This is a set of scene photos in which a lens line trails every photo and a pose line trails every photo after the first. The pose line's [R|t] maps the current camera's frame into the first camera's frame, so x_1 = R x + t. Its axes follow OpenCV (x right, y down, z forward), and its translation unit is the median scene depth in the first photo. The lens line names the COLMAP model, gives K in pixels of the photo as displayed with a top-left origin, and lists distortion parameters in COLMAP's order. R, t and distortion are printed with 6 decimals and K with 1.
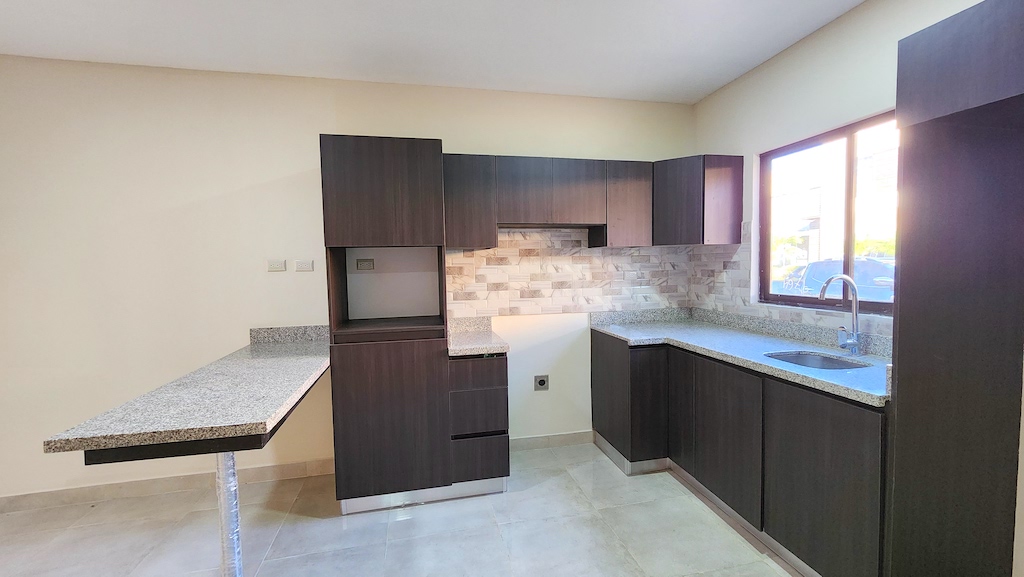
lens RADIAL K [[420.8, 0, 513.7], [0, 420.8, 289.3], [0, 0, 1]] dist [-0.006709, 0.000850]
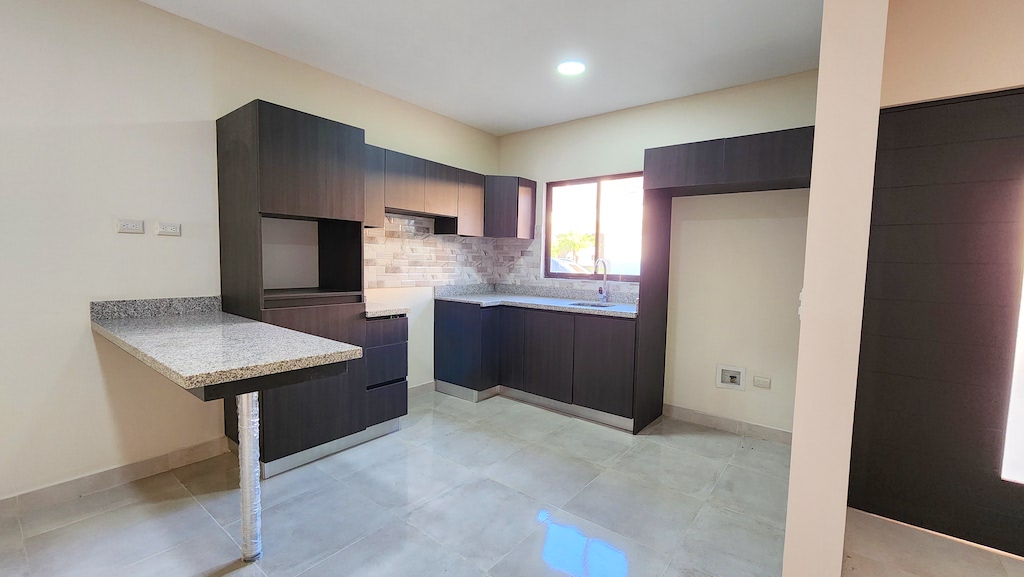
lens RADIAL K [[420.8, 0, 517.8], [0, 420.8, 290.3], [0, 0, 1]] dist [-0.006709, 0.000850]
pose [[0.767975, -0.007241, 0.640439, -0.475628], [-0.001878, 0.999906, 0.013557, 0.055116], [-0.640477, -0.011614, 0.767890, -0.130833]]
